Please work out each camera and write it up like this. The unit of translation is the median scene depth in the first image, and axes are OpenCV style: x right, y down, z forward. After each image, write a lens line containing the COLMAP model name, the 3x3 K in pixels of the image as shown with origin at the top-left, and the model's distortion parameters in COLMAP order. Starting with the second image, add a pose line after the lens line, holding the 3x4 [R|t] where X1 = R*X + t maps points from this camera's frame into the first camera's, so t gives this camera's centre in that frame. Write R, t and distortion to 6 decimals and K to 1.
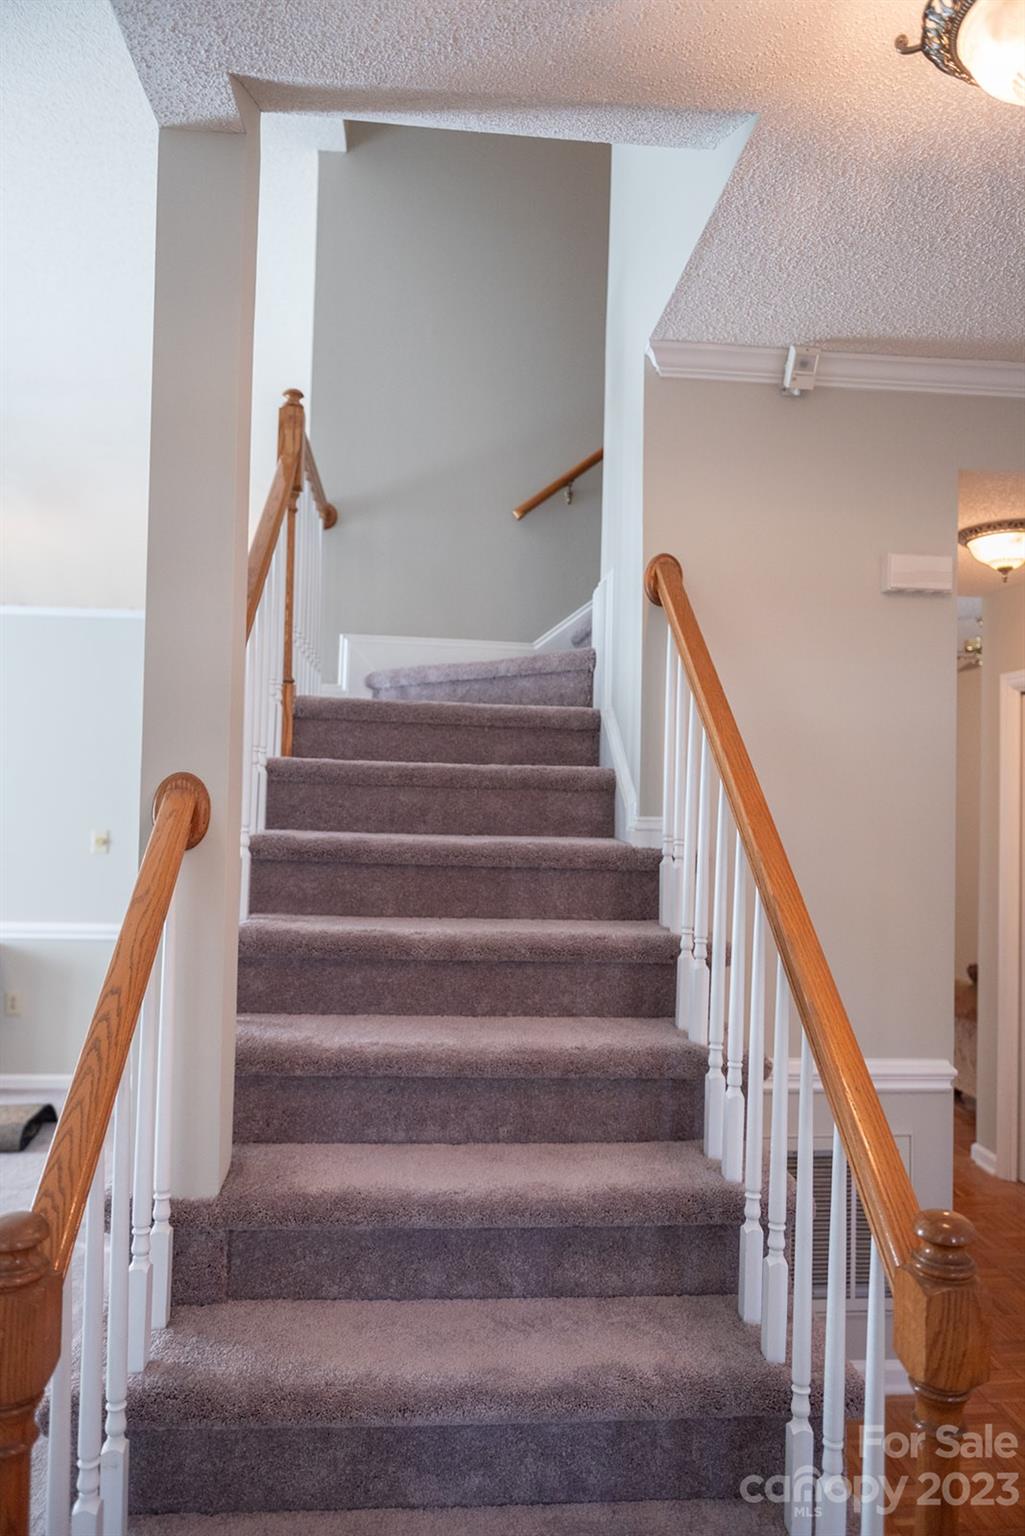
lens RADIAL K [[1065.5, 0, 504.1], [0, 1065.5, 777.0], [0, 0, 1]] dist [-0.009213, 0.000978]
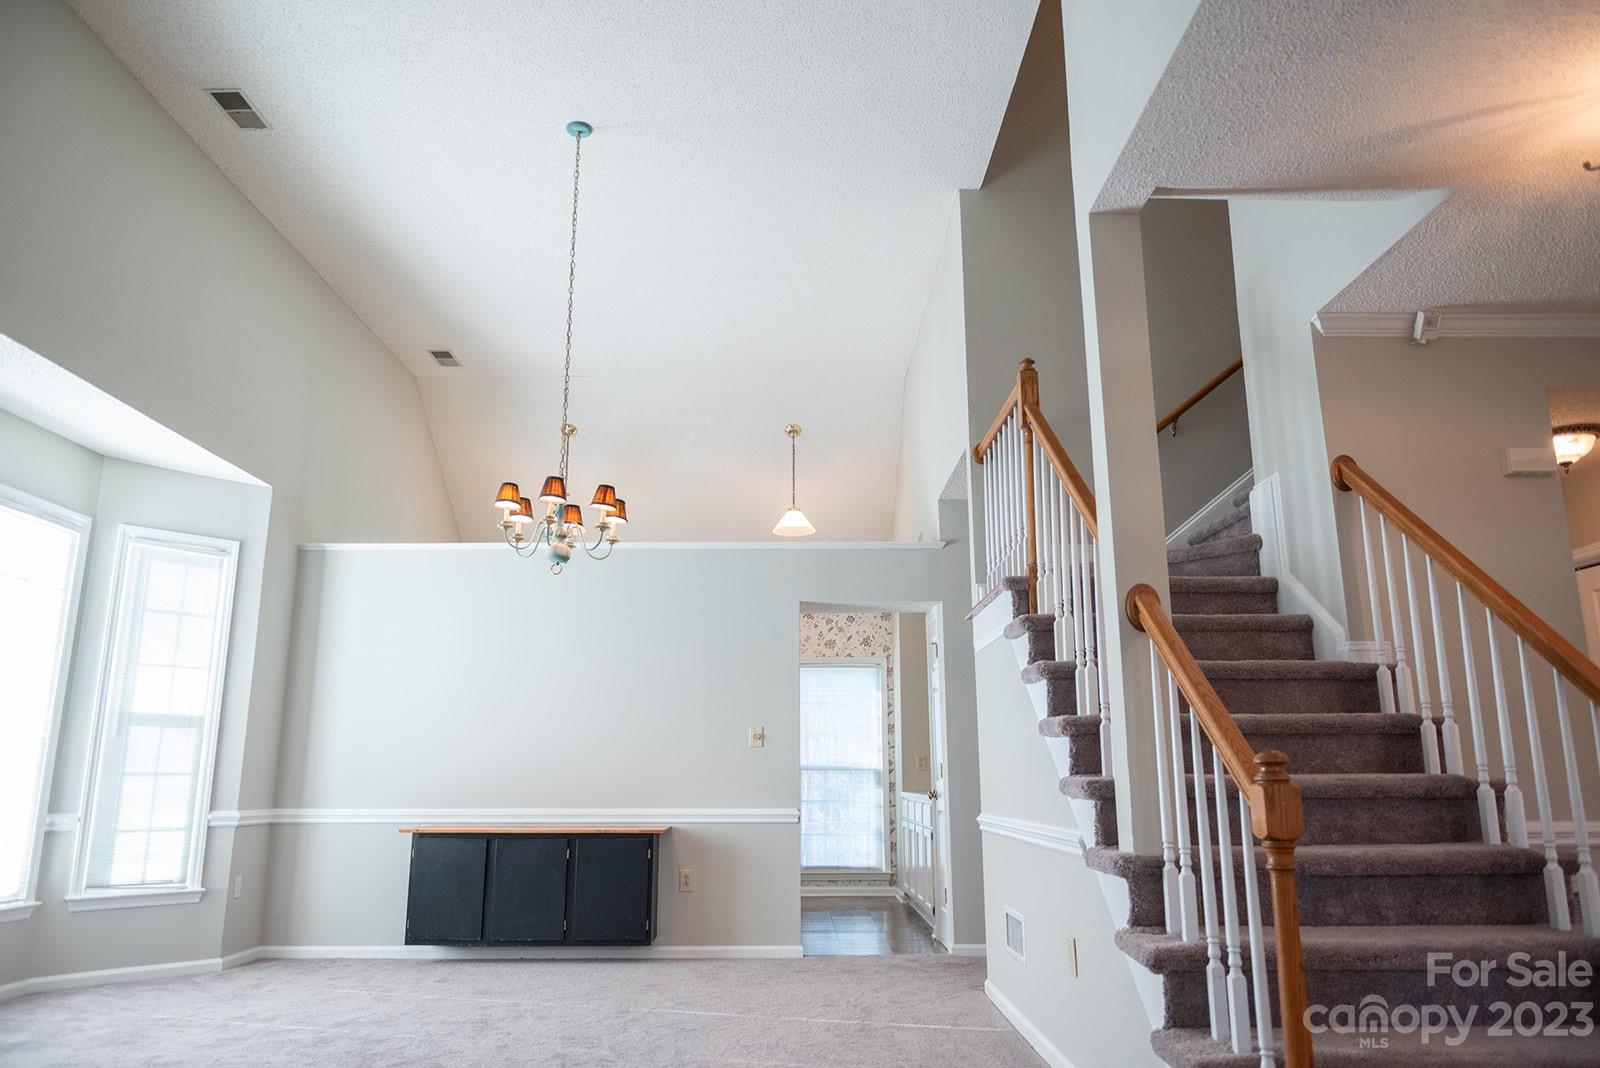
lens RADIAL K [[1109.9, 0, 802.4], [0, 1109.9, 535.6], [0, 0, 1]] dist [-0.009213, 0.000978]
pose [[0.996928, -0.042023, -0.066093, -0.464279], [0.028719, 0.981230, -0.190693, 0.151555], [0.072865, 0.188209, 0.979422, -0.462086]]
